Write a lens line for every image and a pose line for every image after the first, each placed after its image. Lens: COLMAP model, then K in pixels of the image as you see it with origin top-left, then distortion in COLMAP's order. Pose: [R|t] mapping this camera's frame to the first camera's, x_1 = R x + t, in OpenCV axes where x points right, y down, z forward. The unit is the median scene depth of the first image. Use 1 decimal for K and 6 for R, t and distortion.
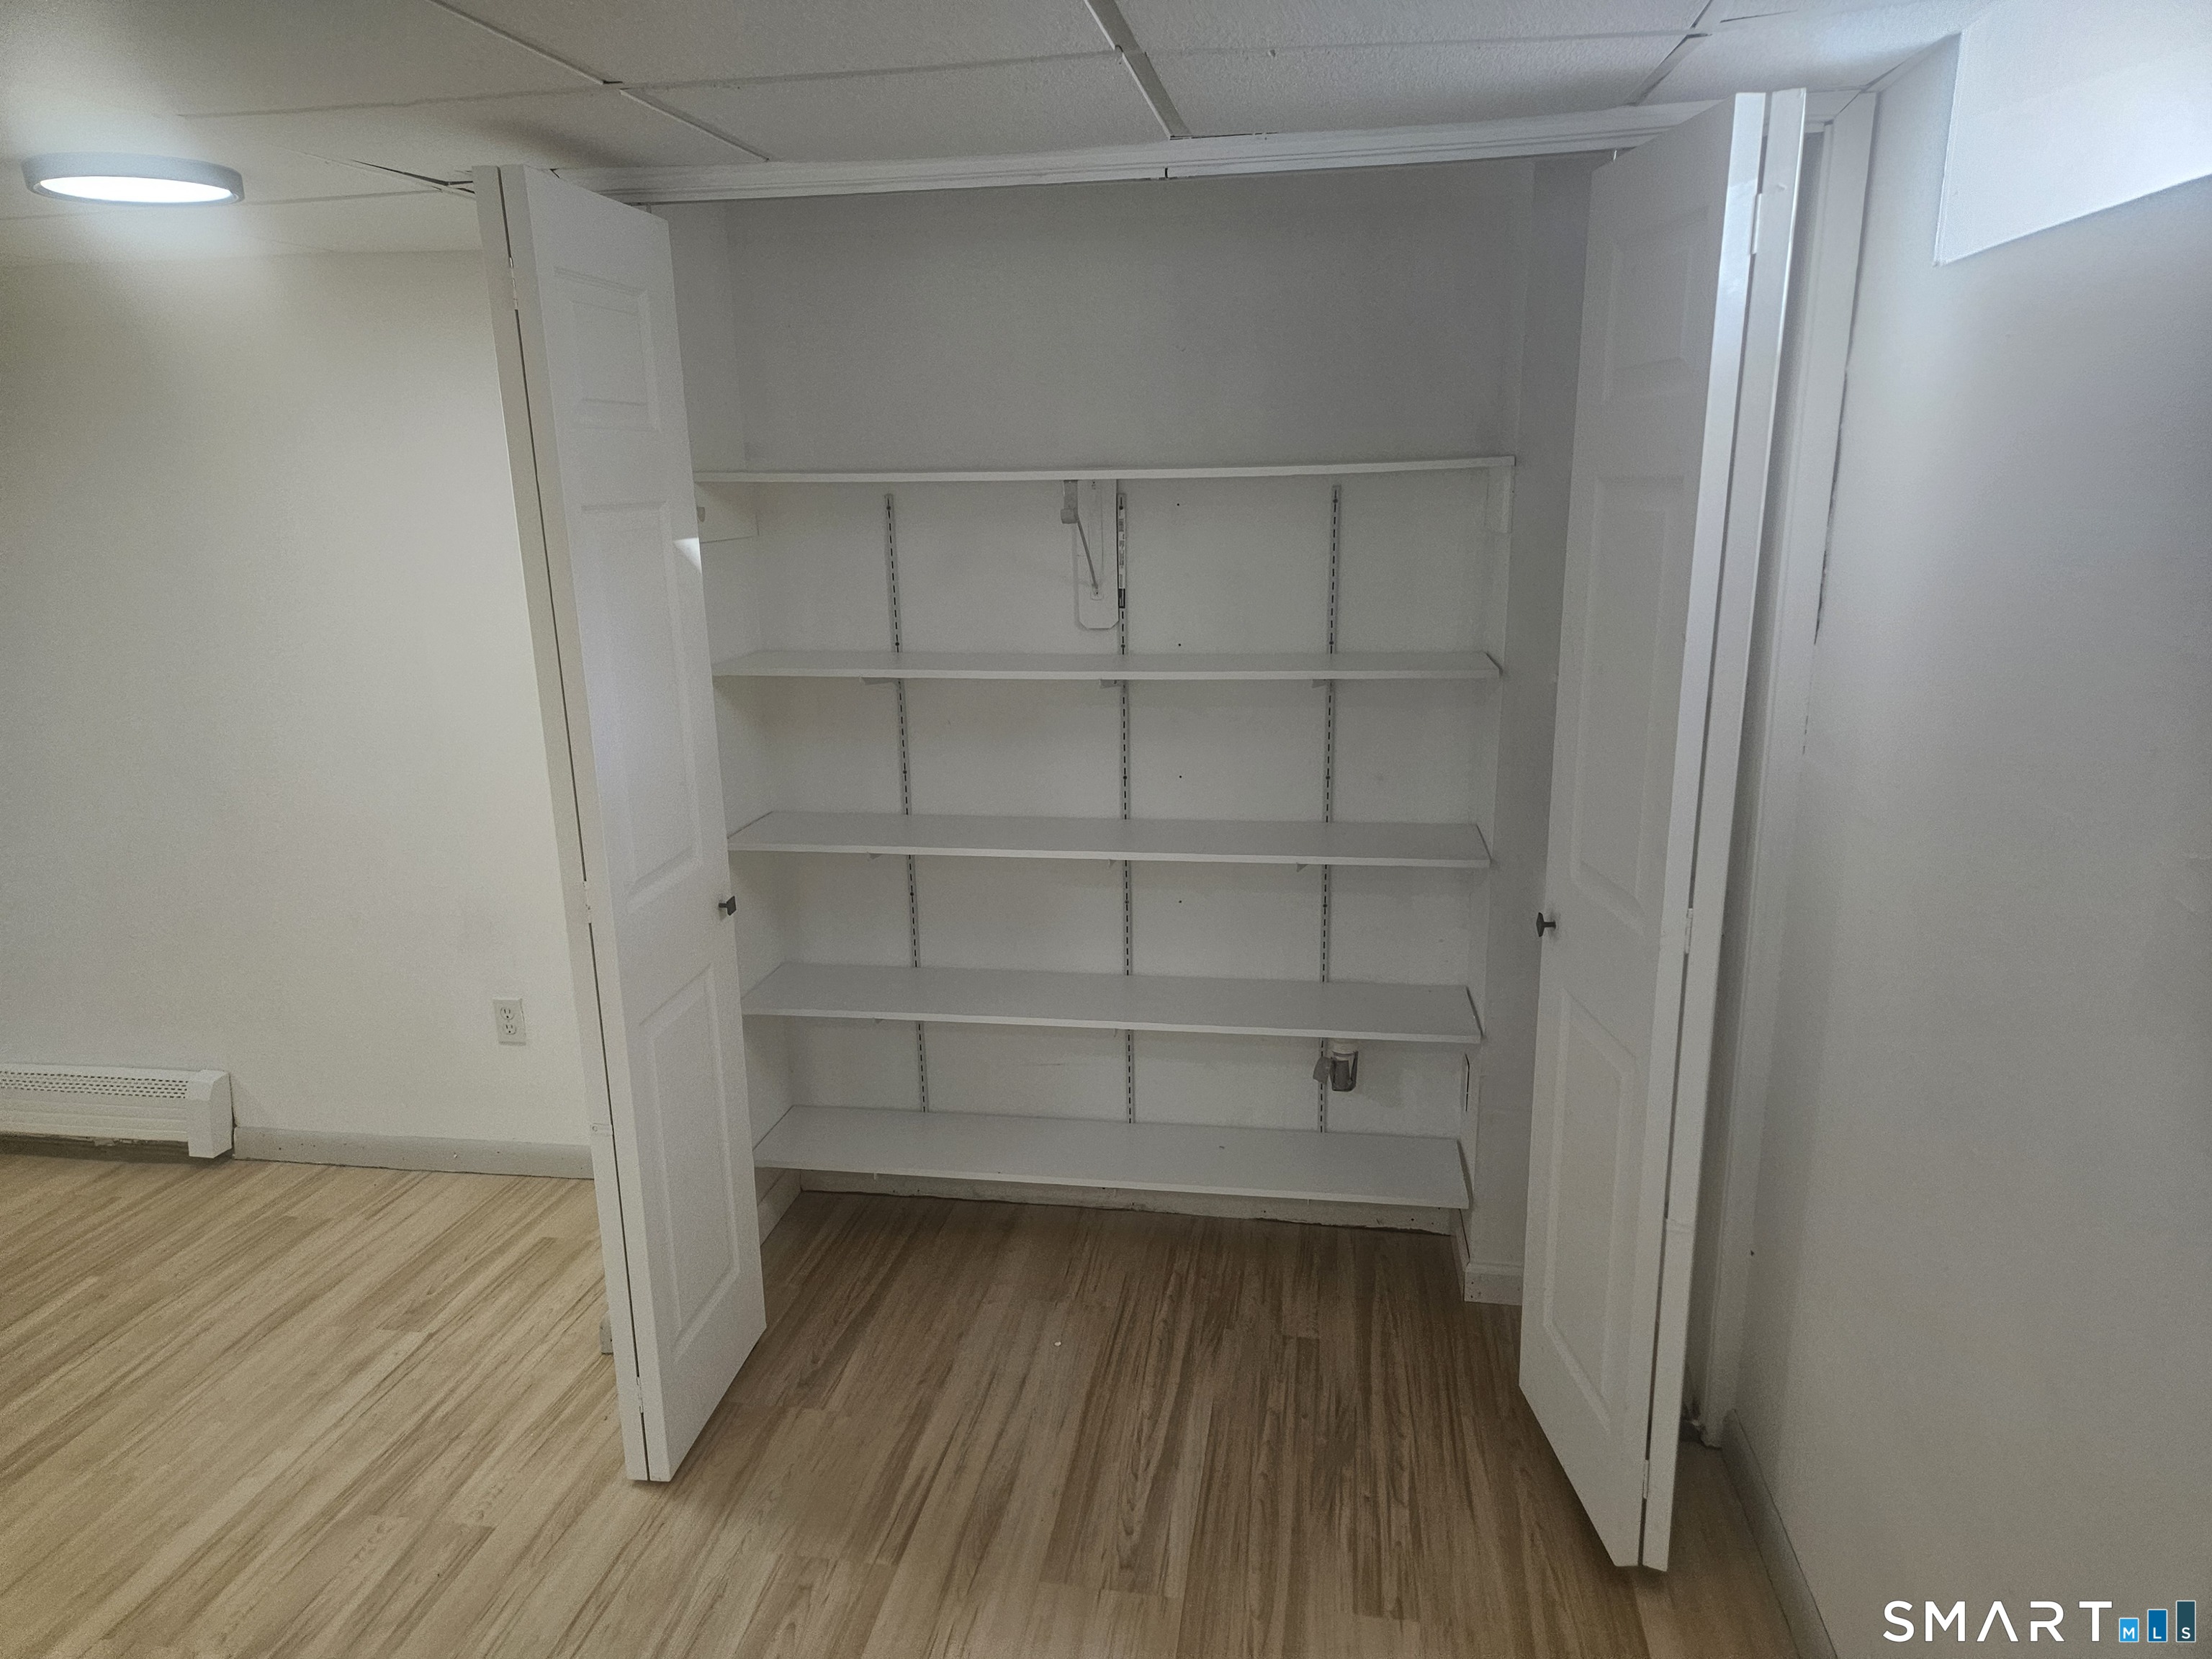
lens RADIAL K [[1478.3, 0, 1101.4], [0, 1478.3, 855.0], [0, 0, 1]] dist [0.058936, -0.063586]
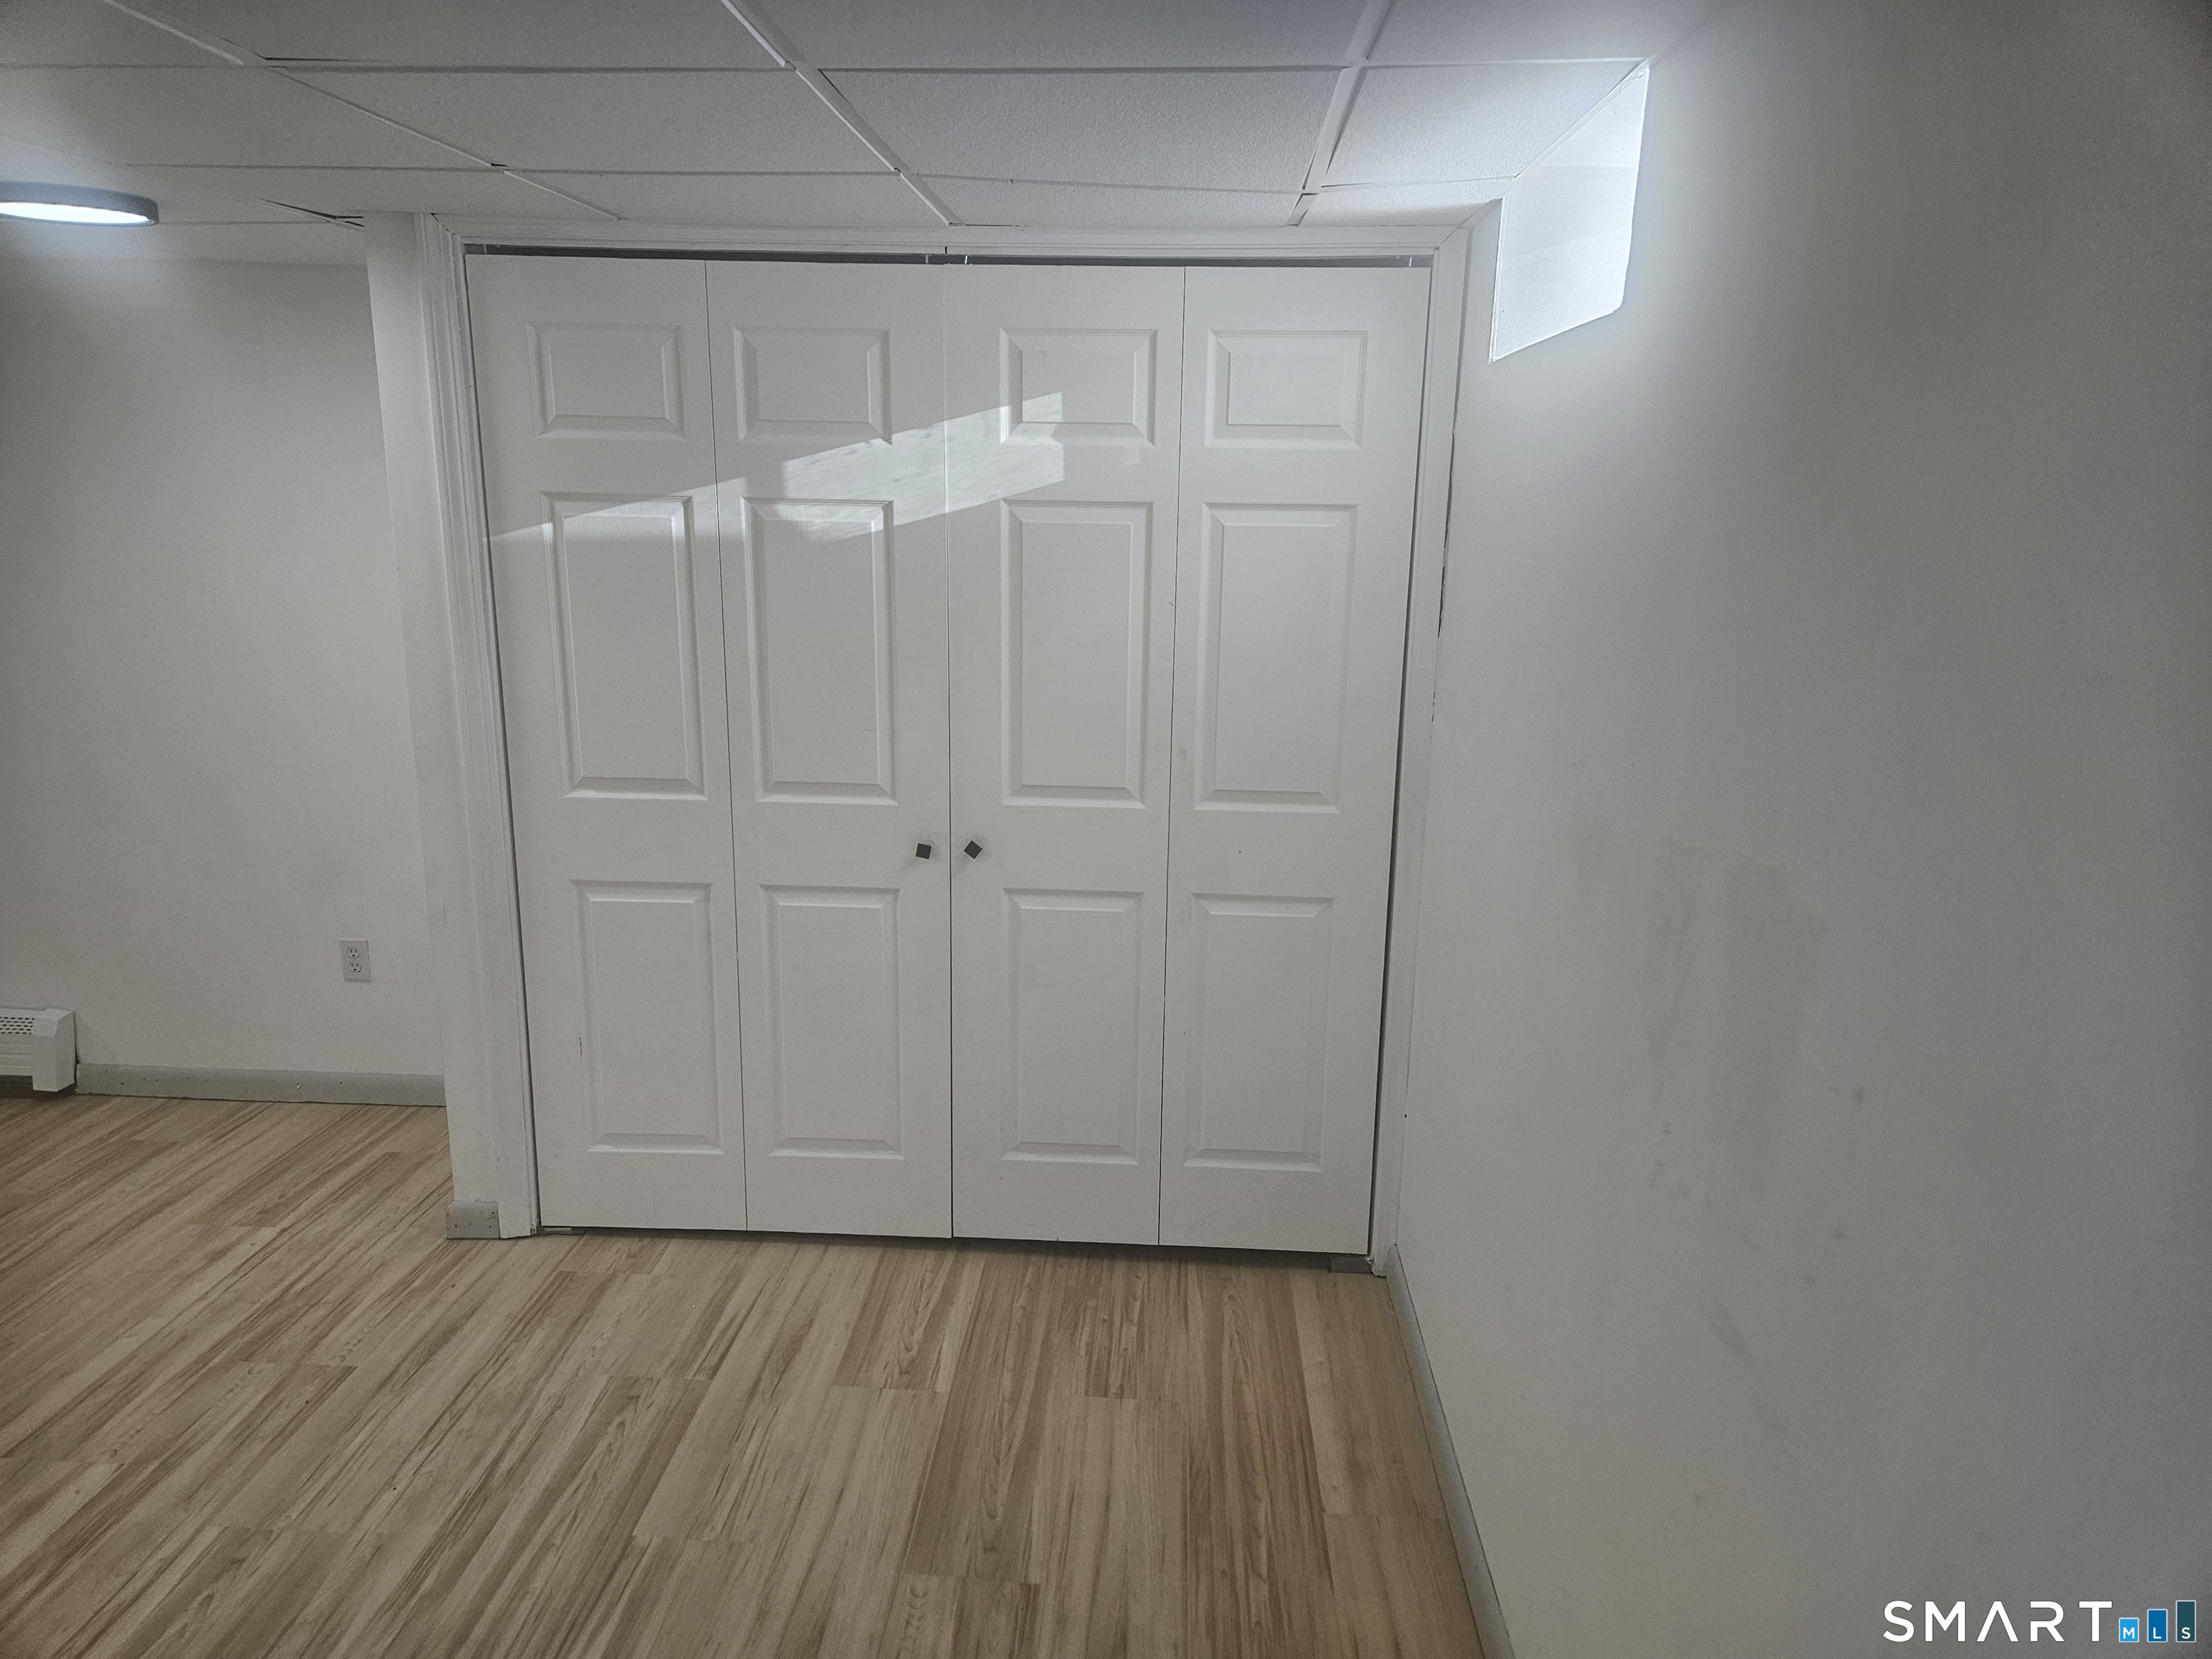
lens RADIAL K [[1473.7, 0, 1106.0], [0, 1473.7, 829.5], [0, 0, 1]] dist [0.073606, -0.070787]
pose [[0.993253, 0.011209, 0.115429, 0.030873], [-0.008440, 0.999665, -0.024447, 0.051854], [-0.115664, 0.023308, 0.993015, -0.213453]]
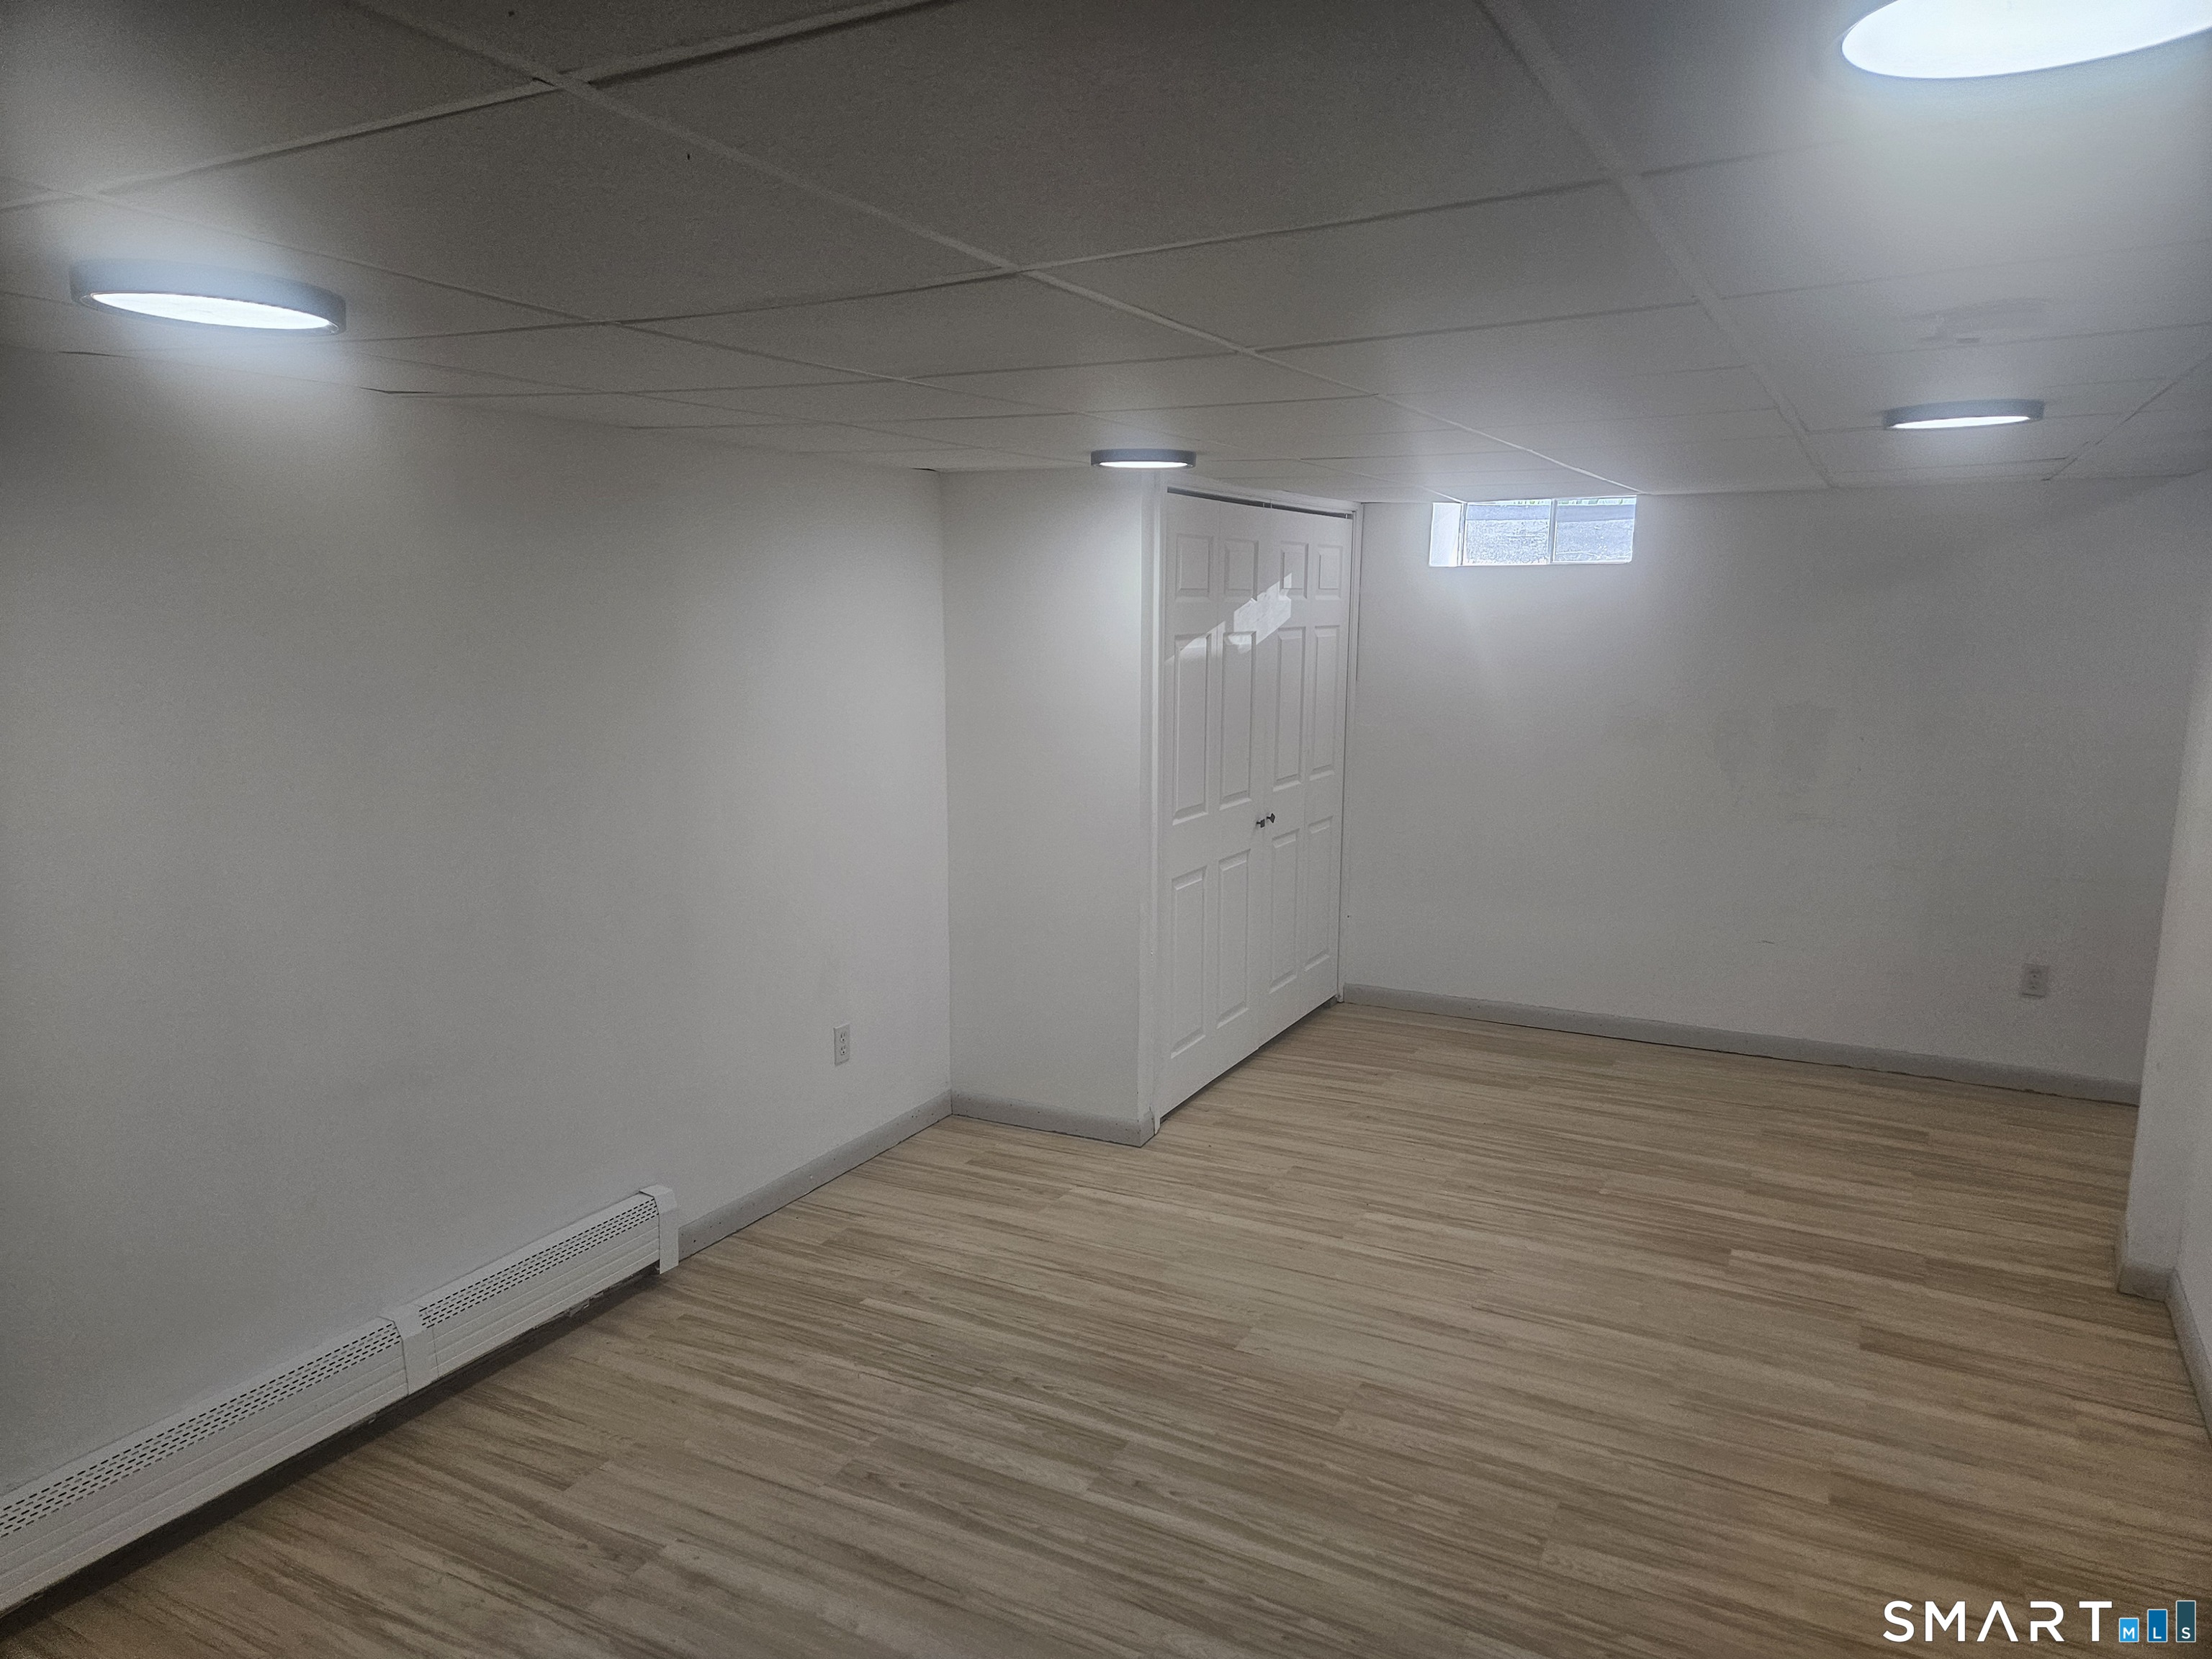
lens RADIAL K [[1473.7, 0, 1106.0], [0, 1473.7, 829.5], [0, 0, 1]] dist [0.073606, -0.070787]
pose [[0.332163, -0.125867, 0.934786, -2.028618], [0.230906, 0.971752, 0.048795, -0.103779], [-0.914522, 0.199639, 0.351844, 0.438670]]
